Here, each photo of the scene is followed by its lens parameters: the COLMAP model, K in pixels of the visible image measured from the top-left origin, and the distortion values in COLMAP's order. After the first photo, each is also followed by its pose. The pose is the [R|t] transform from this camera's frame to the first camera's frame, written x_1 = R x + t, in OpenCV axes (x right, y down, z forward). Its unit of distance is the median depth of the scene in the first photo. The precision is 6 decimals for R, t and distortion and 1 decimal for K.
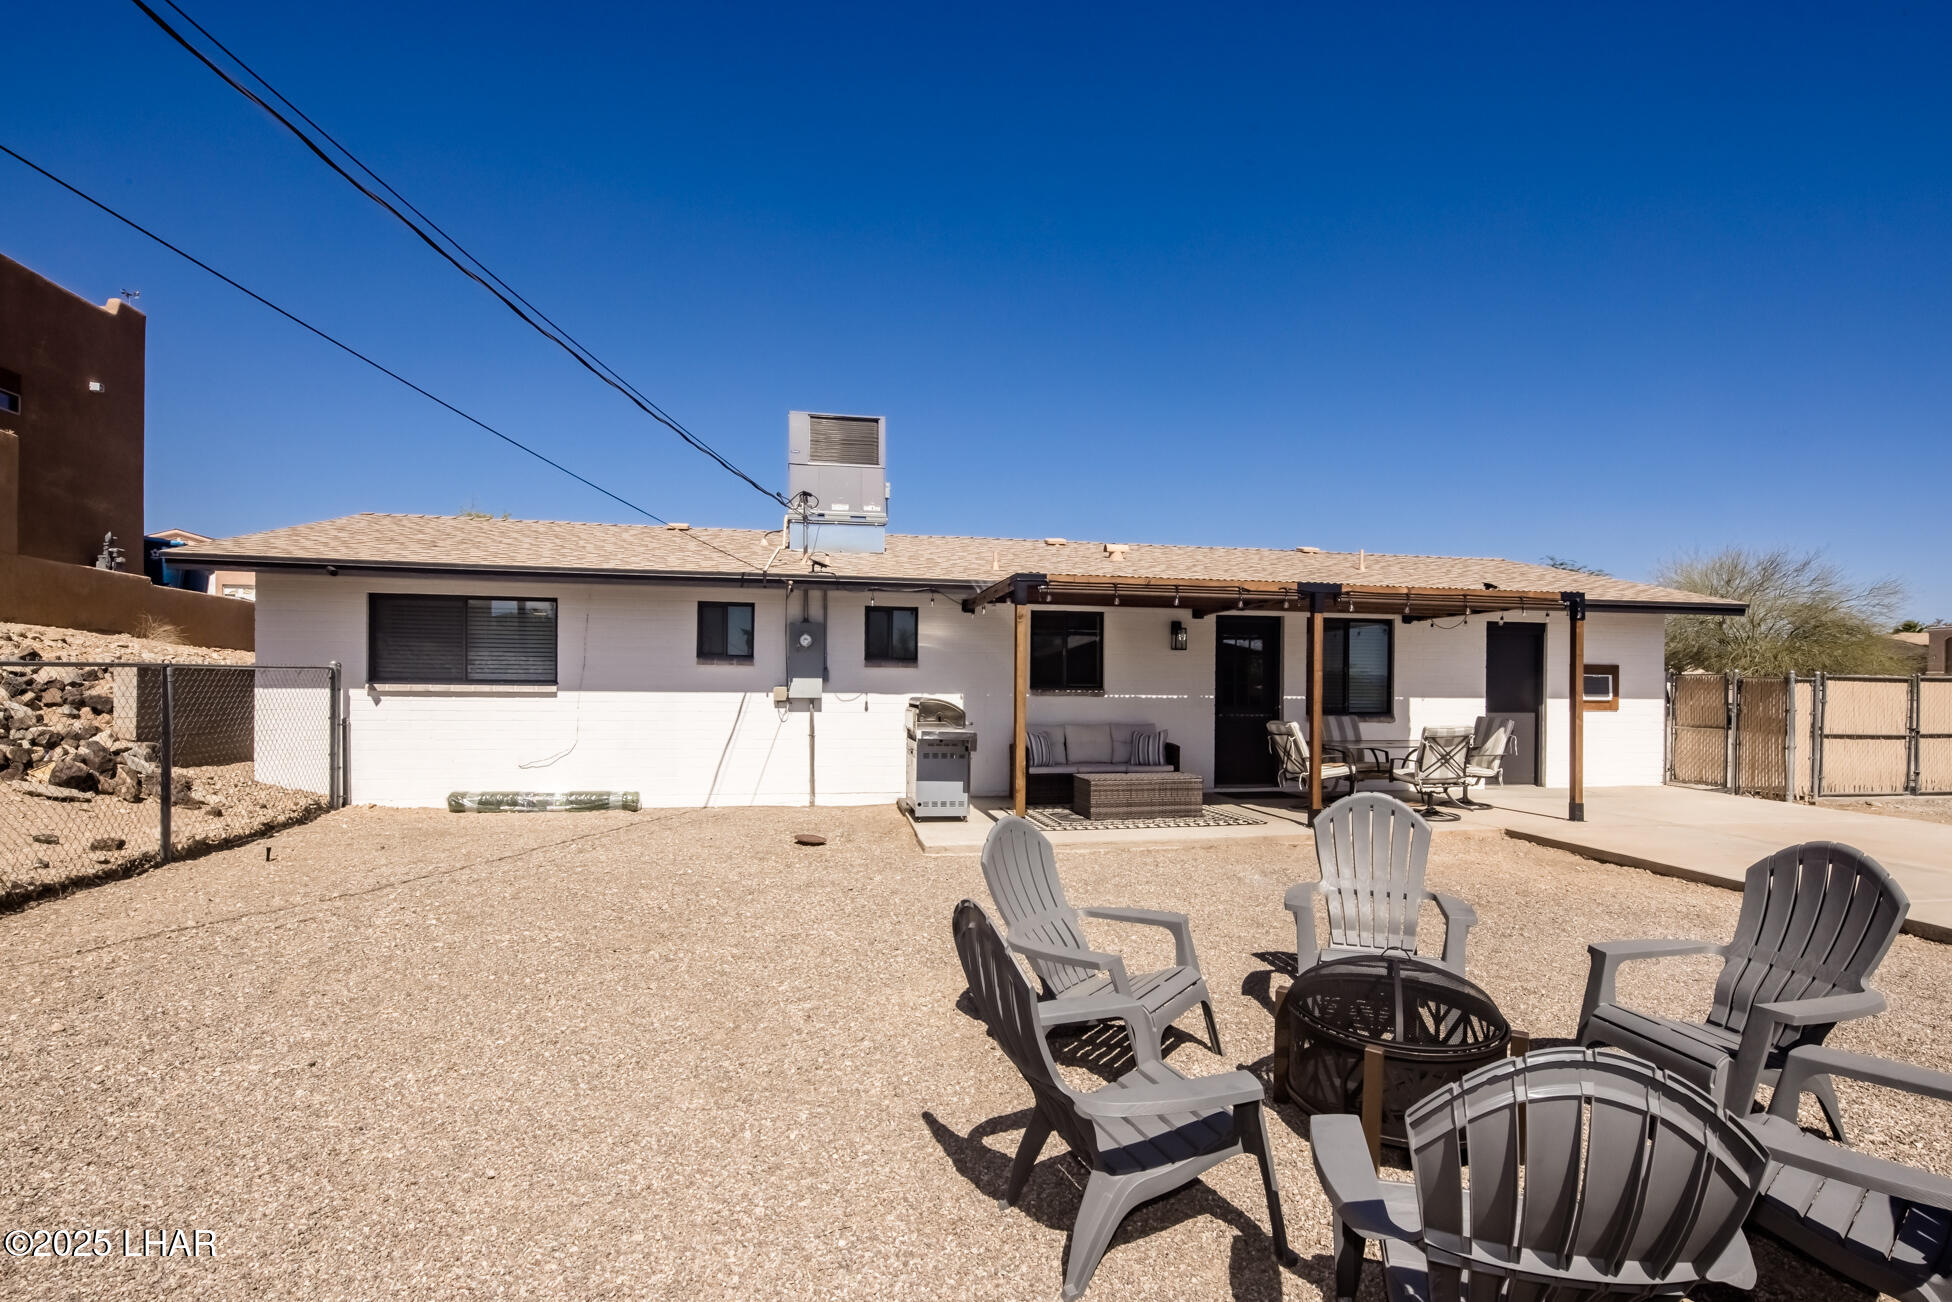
lens RADIAL K [[965.6, 0, 1001.9], [0, 965.6, 690.9], [0, 0, 1]] dist [0.005314, -0.004536]
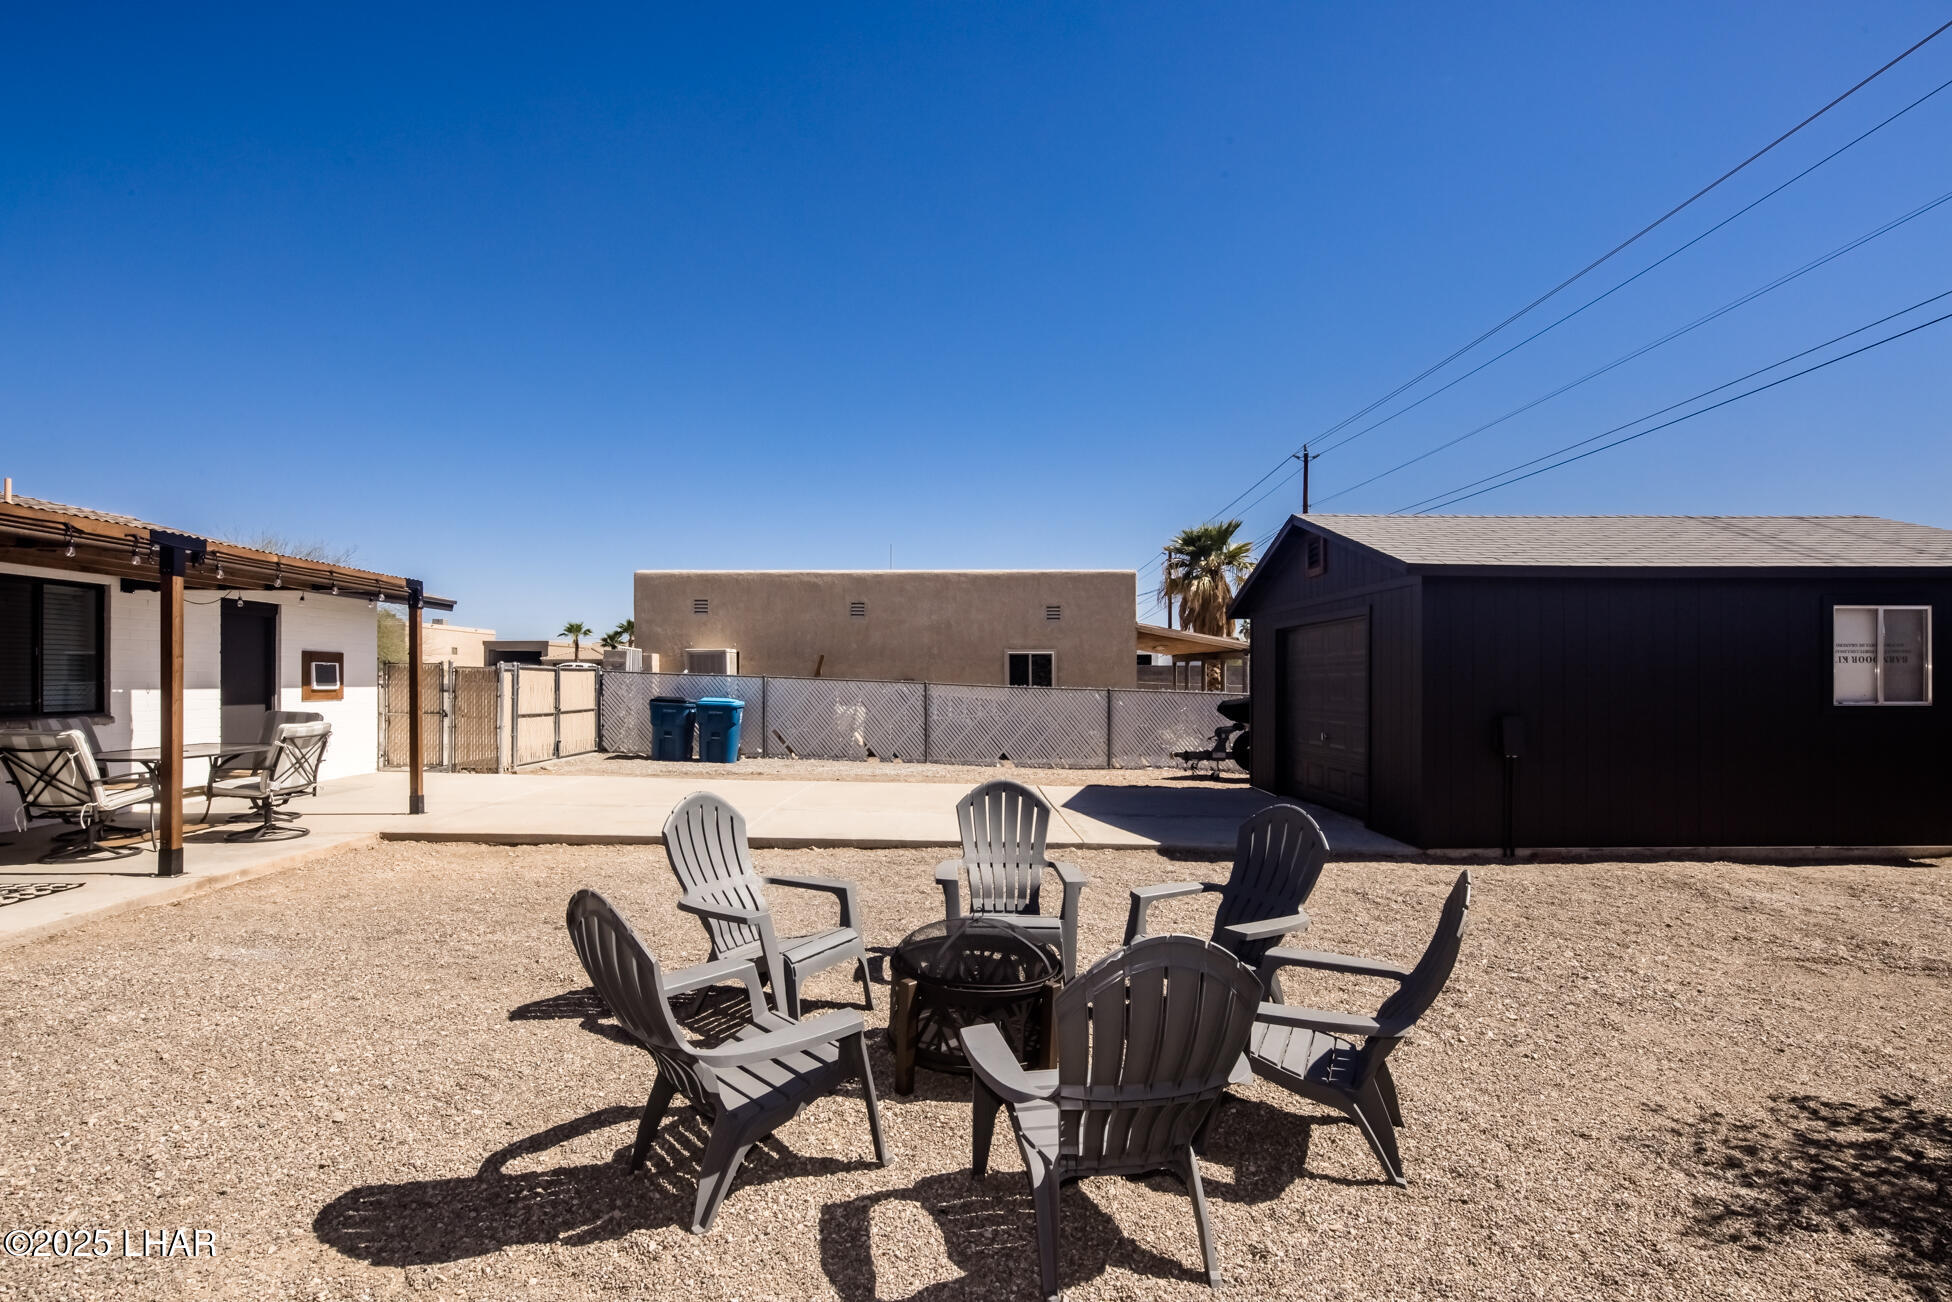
lens RADIAL K [[939.2, 0, 983.2], [0, 939.2, 677.7], [0, 0, 1]] dist [0.006680, -0.005840]
pose [[0.178996, -0.005603, 0.983834, -0.214556], [0.002612, 0.999983, 0.005220, -0.005753], [-0.983846, 0.001635, 0.179008, 0.239527]]
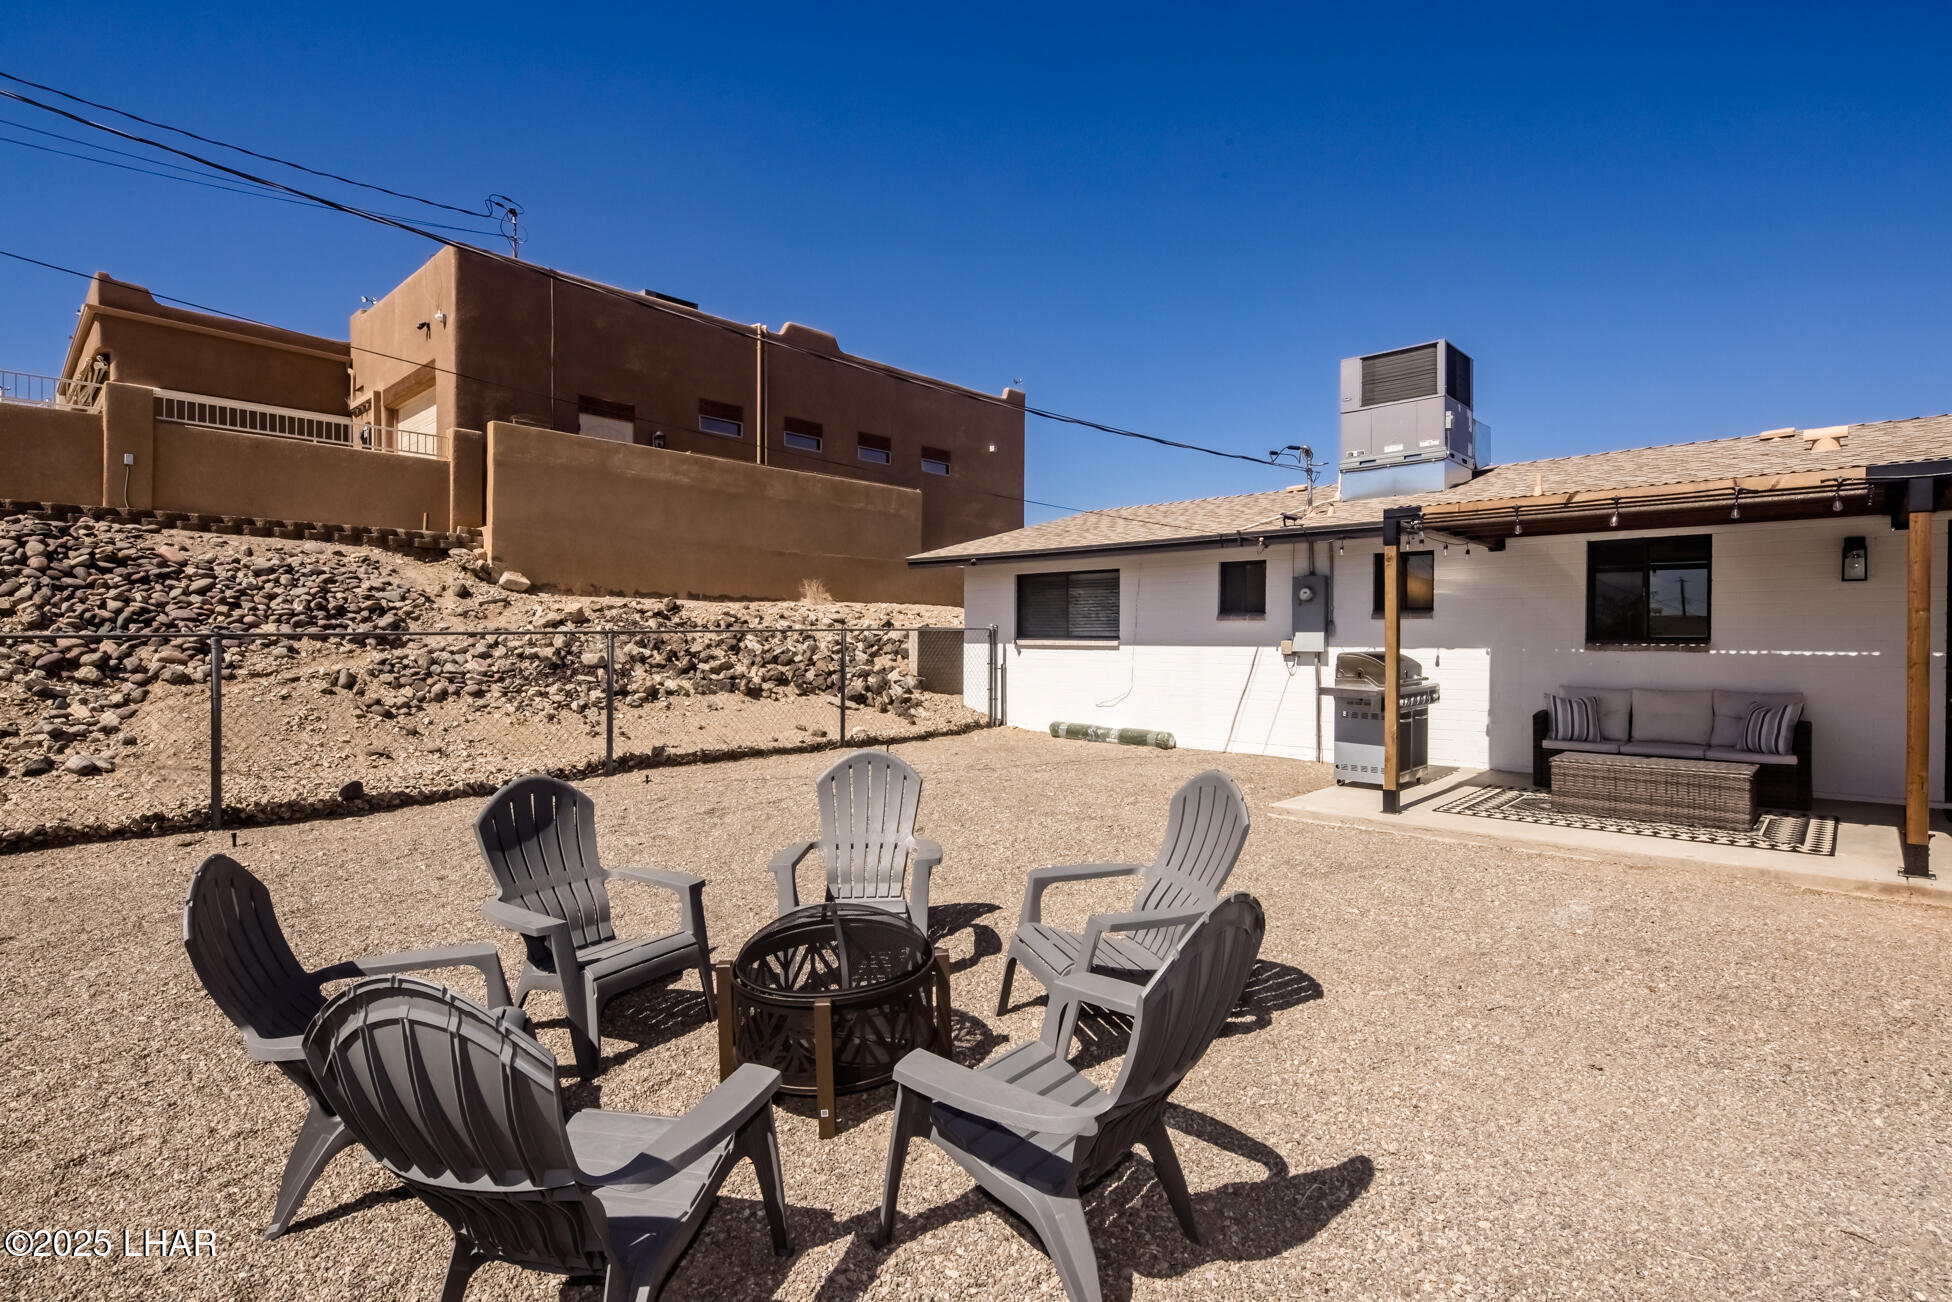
lens RADIAL K [[939.2, 0, 983.7], [0, 939.2, 644.2], [0, 0, 1]] dist [0.006680, -0.005840]
pose [[0.574223, -0.001197, -0.818698, 0.395104], [0.000876, 0.999999, -0.000848, 0.000101], [0.818698, -0.000231, 0.574224, 0.172039]]
